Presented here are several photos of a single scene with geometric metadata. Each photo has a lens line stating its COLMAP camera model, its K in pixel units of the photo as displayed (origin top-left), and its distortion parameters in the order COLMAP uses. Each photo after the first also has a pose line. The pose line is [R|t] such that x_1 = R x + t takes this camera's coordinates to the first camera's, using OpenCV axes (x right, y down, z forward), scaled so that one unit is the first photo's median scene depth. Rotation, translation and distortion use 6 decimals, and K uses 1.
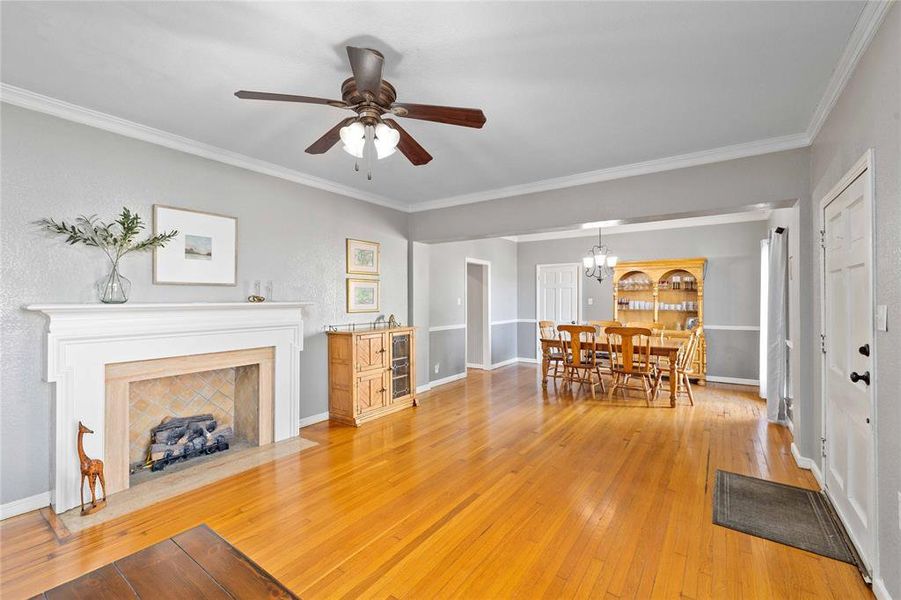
lens RADIAL K [[378.6, 0, 452.5], [0, 378.6, 296.5], [0, 0, 1]] dist [-0.002838, -0.000589]
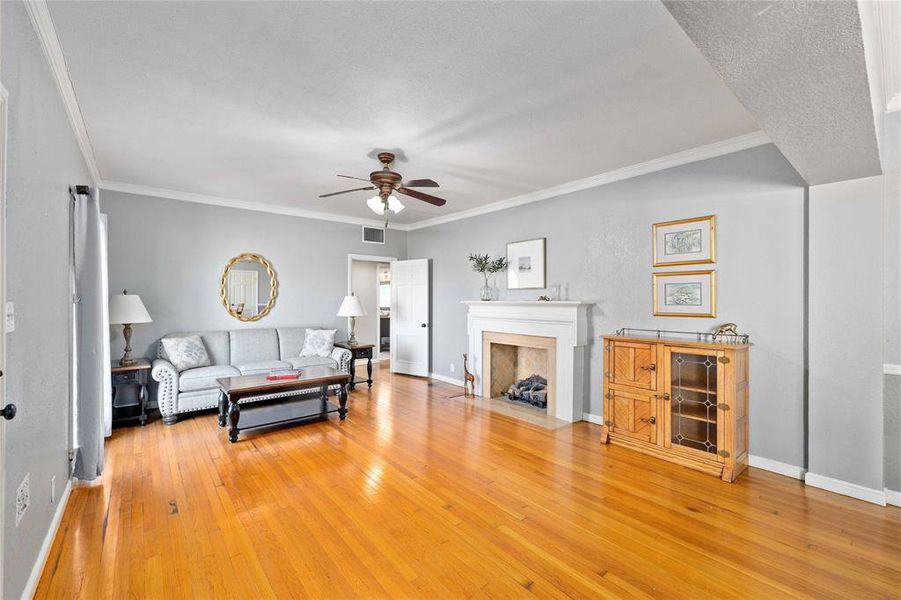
lens RADIAL K [[378.6, 0, 454.2], [0, 378.6, 300.7], [0, 0, 1]] dist [-0.002838, -0.000589]
pose [[-0.253471, 0.001721, -0.967341, 0.823502], [0.001982, 0.999997, 0.001259, 0.012305], [0.967341, -0.001598, -0.253474, 1.055528]]
